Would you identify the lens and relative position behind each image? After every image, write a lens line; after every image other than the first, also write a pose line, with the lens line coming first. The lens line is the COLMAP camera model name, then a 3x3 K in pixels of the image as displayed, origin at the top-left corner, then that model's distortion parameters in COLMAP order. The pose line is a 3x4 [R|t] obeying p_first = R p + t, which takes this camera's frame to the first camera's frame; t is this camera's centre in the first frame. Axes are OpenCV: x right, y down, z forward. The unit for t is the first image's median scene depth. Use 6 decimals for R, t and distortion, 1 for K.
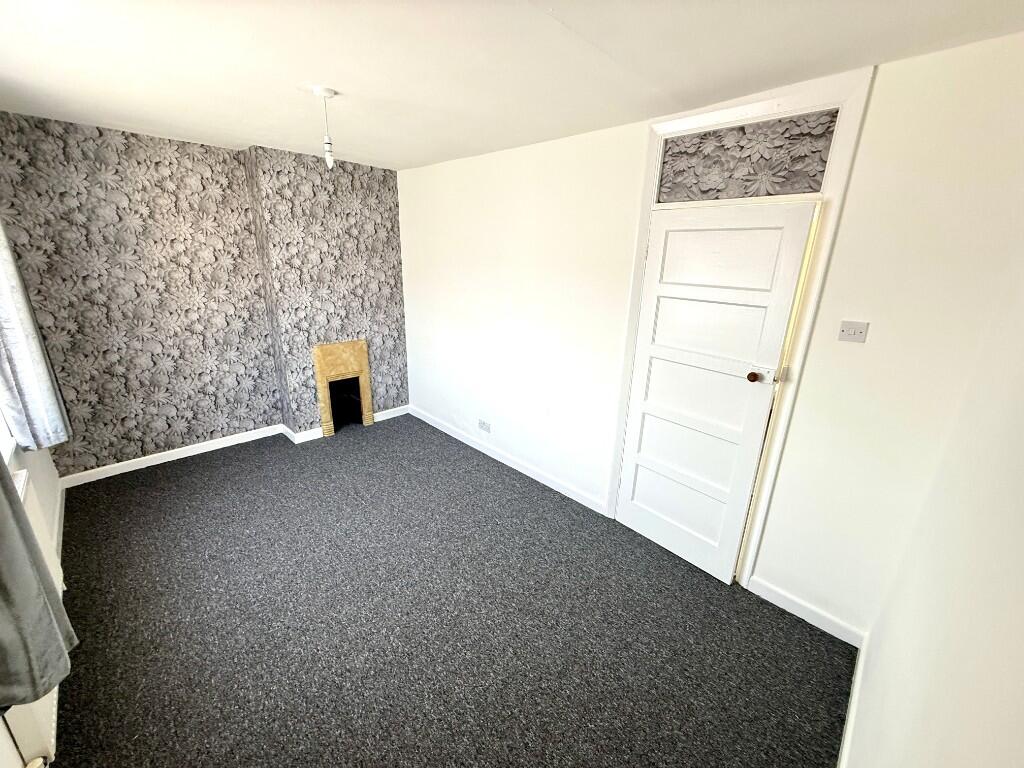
lens RADIAL K [[405.1, 0, 508.9], [0, 405.1, 380.1], [0, 0, 1]] dist [-0.008334, 0.001414]
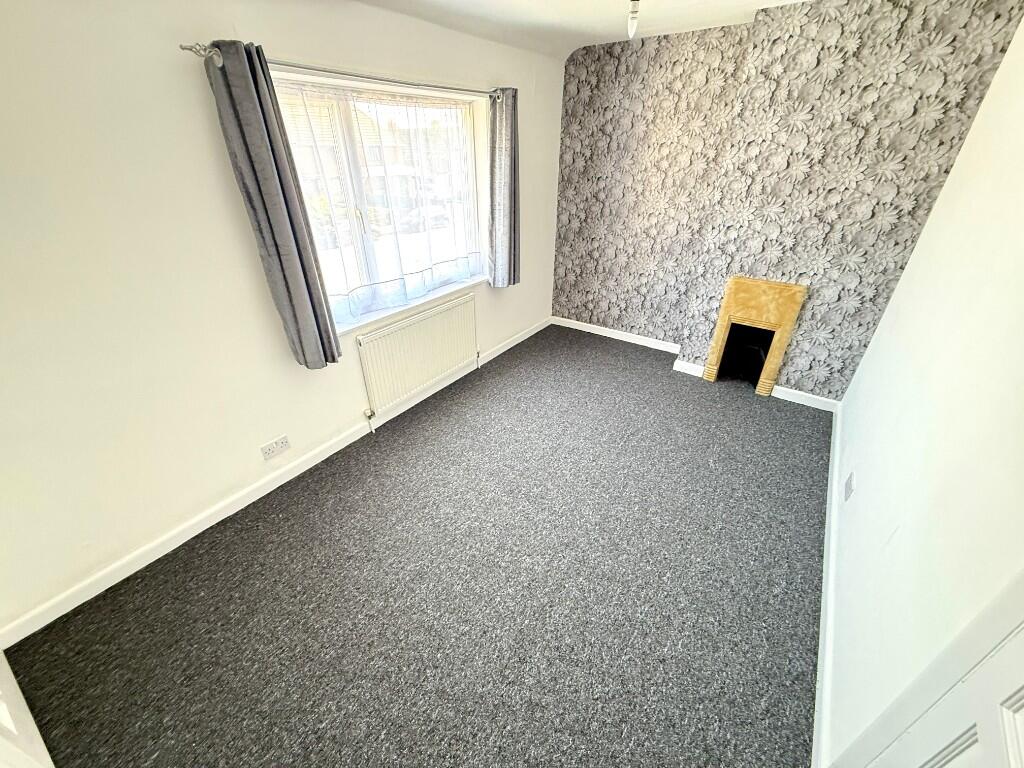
lens RADIAL K [[405.1, 0, 511.6], [0, 405.1, 383.5], [0, 0, 1]] dist [-0.008334, 0.001414]
pose [[0.164910, 0.467717, -0.868358, 0.275954], [-0.278979, 0.866579, 0.413777, -0.108777], [0.946031, 0.174018, 0.273391, 0.371887]]
